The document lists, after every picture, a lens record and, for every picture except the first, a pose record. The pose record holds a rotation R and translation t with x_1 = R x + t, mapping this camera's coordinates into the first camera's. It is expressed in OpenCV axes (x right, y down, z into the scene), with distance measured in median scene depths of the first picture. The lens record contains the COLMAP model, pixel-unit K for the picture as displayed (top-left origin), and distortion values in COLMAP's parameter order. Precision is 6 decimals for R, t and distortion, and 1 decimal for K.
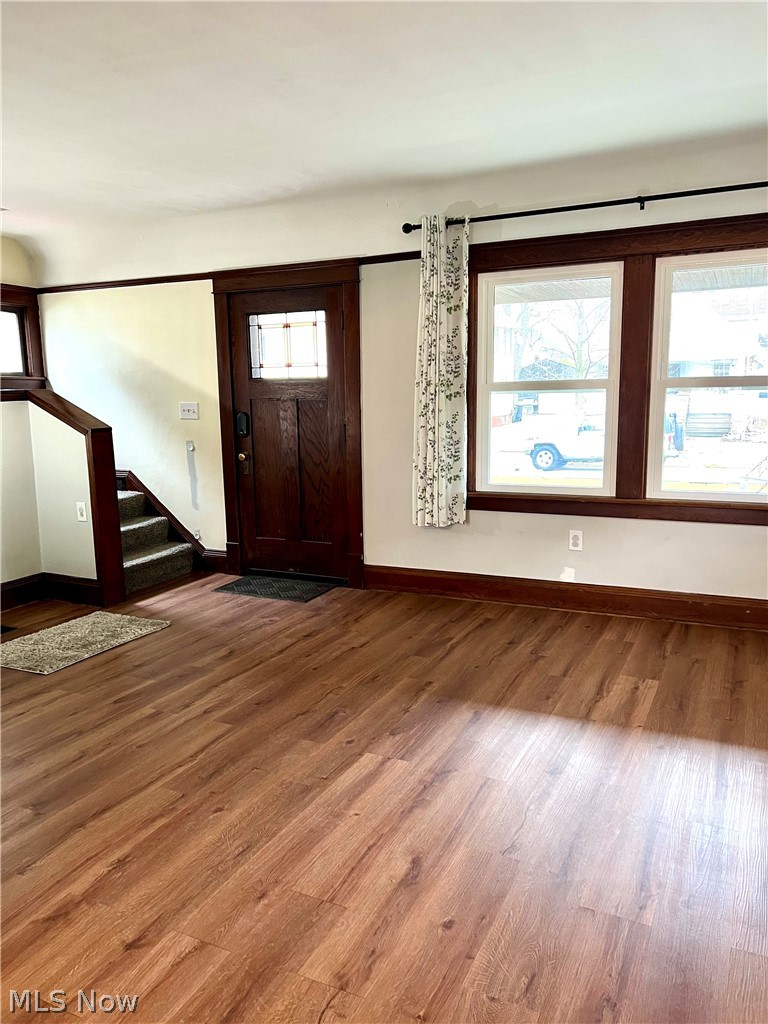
lens RADIAL K [[764.3, 0, 381.0], [0, 764.3, 521.3], [0, 0, 1]] dist [0.053057, -0.061872]
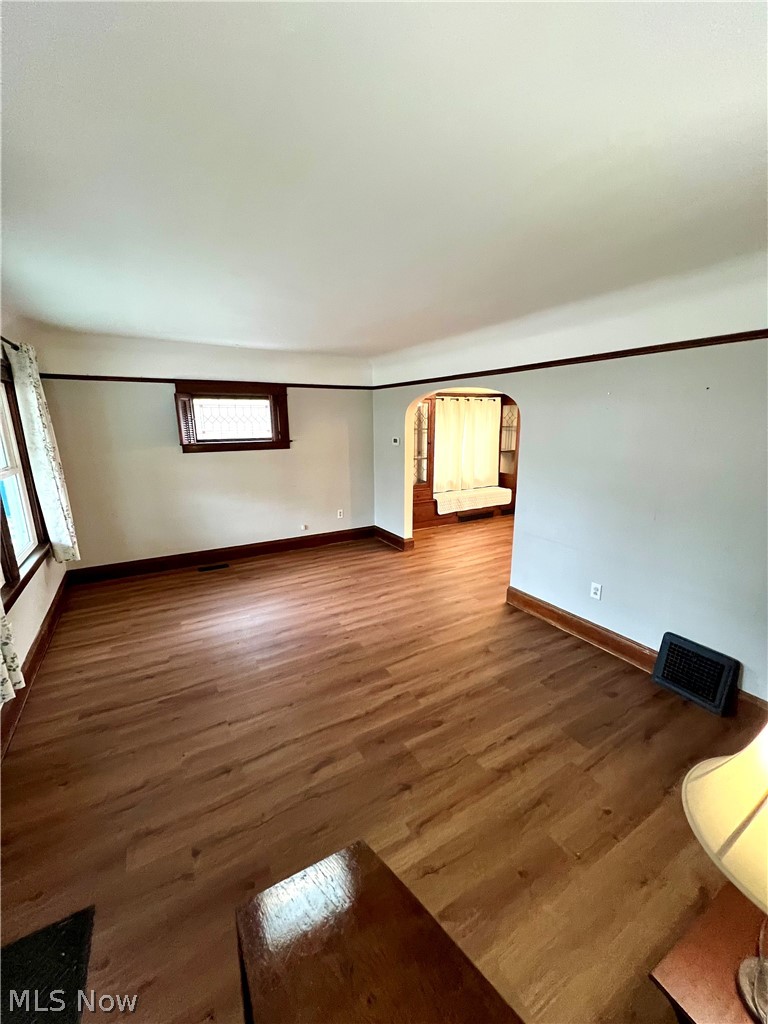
lens RADIAL K [[408.6, 0, 378.7], [0, 408.6, 515.3], [0, 0, 1]] dist [-0.003150, 0.001227]
pose [[-0.825424, -0.101783, 0.555261, -0.500087], [0.118454, 0.930484, 0.346652, -0.286391], [-0.551945, 0.351908, -0.755988, 1.204460]]
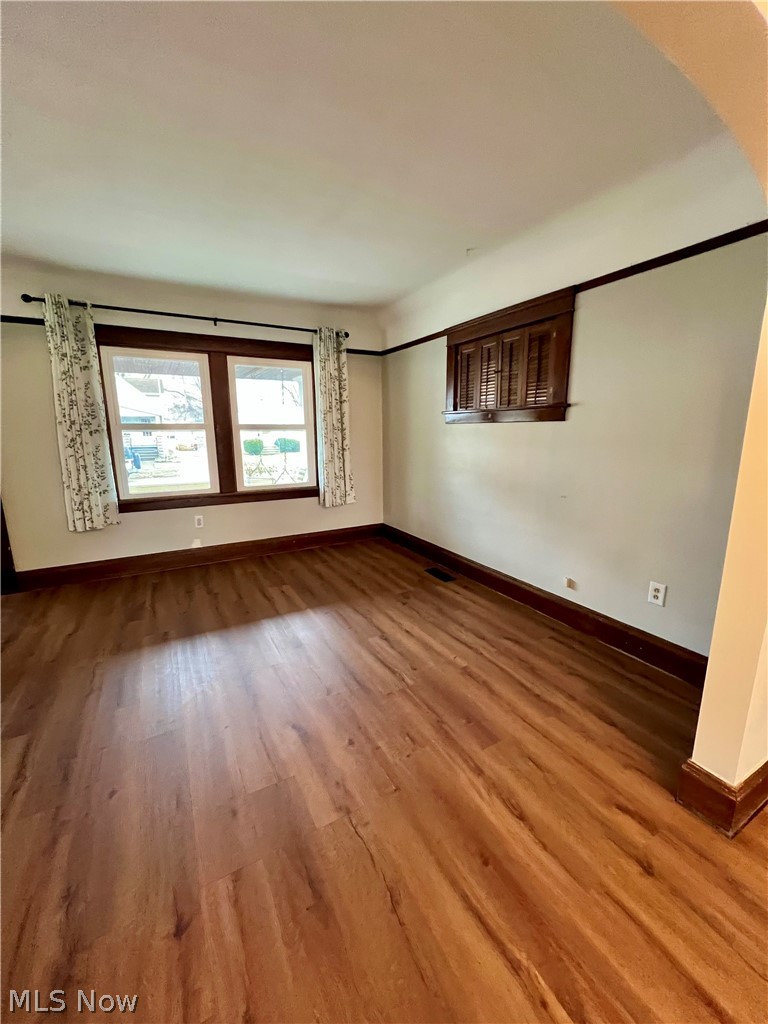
lens RADIAL K [[408.6, 0, 384.0], [0, 408.6, 512.3], [0, 0, 1]] dist [-0.003150, 0.001227]
pose [[0.574884, -0.146672, 0.804982, -0.244266], [0.130267, 0.987661, 0.086927, -0.021588], [-0.807799, 0.054890, 0.586897, 0.181559]]
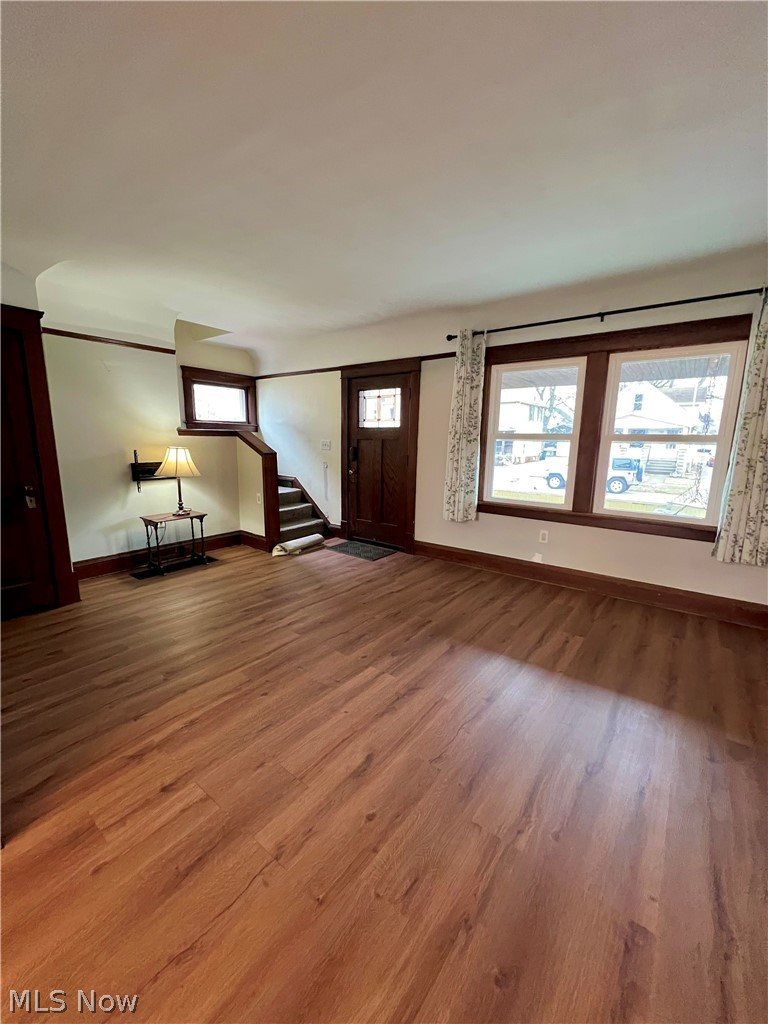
lens RADIAL K [[408.6, 0, 382.8], [0, 408.6, 513.7], [0, 0, 1]] dist [-0.003150, 0.001227]
pose [[0.978781, 0.068854, -0.192995, 0.099831], [-0.066130, 0.997600, 0.020532, -0.018519], [0.193945, -0.007334, 0.980985, 0.134648]]
